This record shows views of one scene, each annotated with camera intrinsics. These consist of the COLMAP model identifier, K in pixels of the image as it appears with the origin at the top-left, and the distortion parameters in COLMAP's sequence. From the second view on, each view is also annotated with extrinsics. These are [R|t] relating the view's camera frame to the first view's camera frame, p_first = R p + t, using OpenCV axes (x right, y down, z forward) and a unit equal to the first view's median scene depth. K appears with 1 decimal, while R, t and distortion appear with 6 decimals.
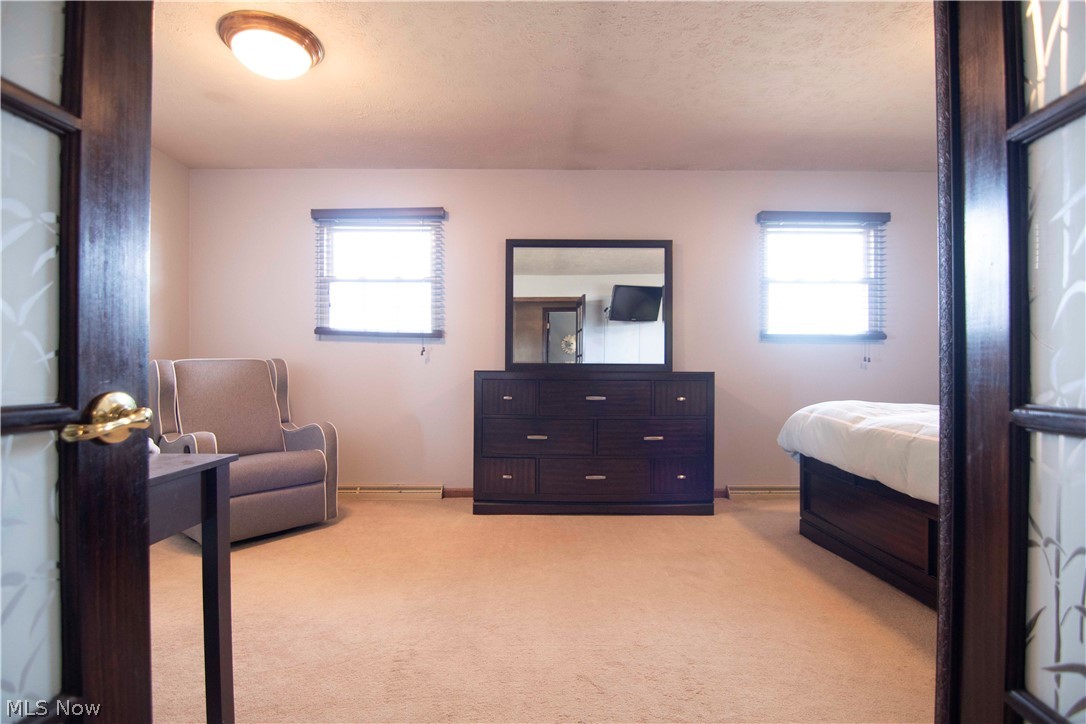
lens RADIAL K [[531.2, 0, 539.1], [0, 531.2, 370.8], [0, 0, 1]] dist [-0.010689, -0.009777]
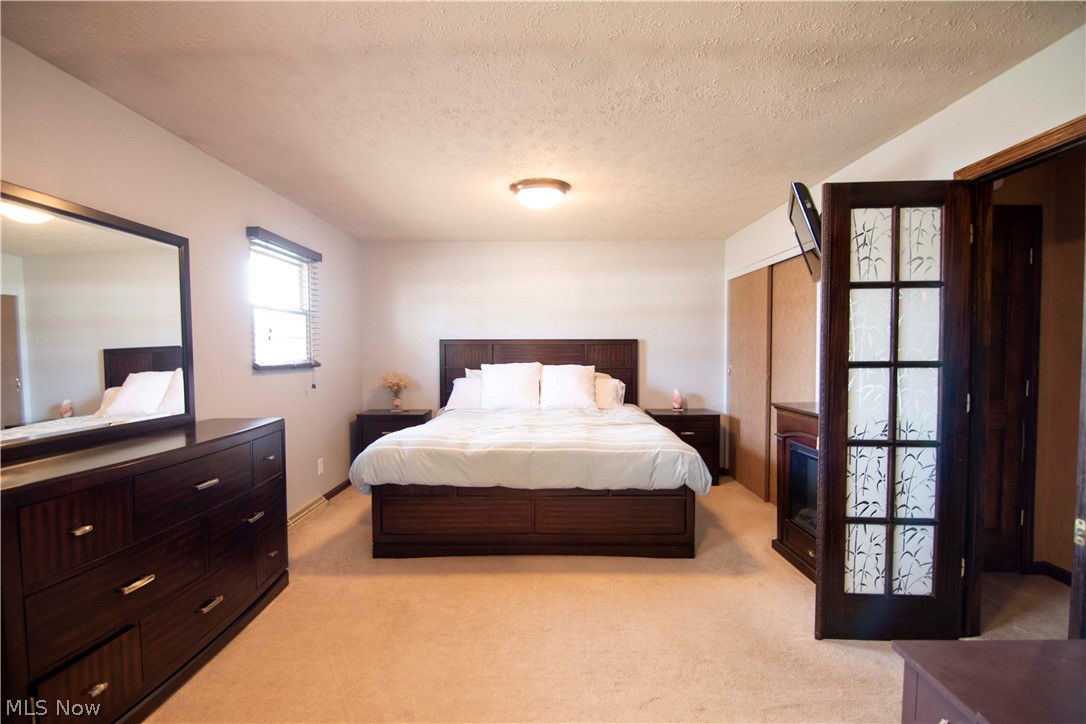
lens RADIAL K [[531.2, 0, 539.1], [0, 531.2, 370.8], [0, 0, 1]] dist [-0.010689, -0.009777]
pose [[0.000832, -0.045152, 0.998980, -0.464935], [0.002900, 0.998976, 0.045150, -0.099950], [-0.999995, 0.002860, 0.000962, 0.530297]]
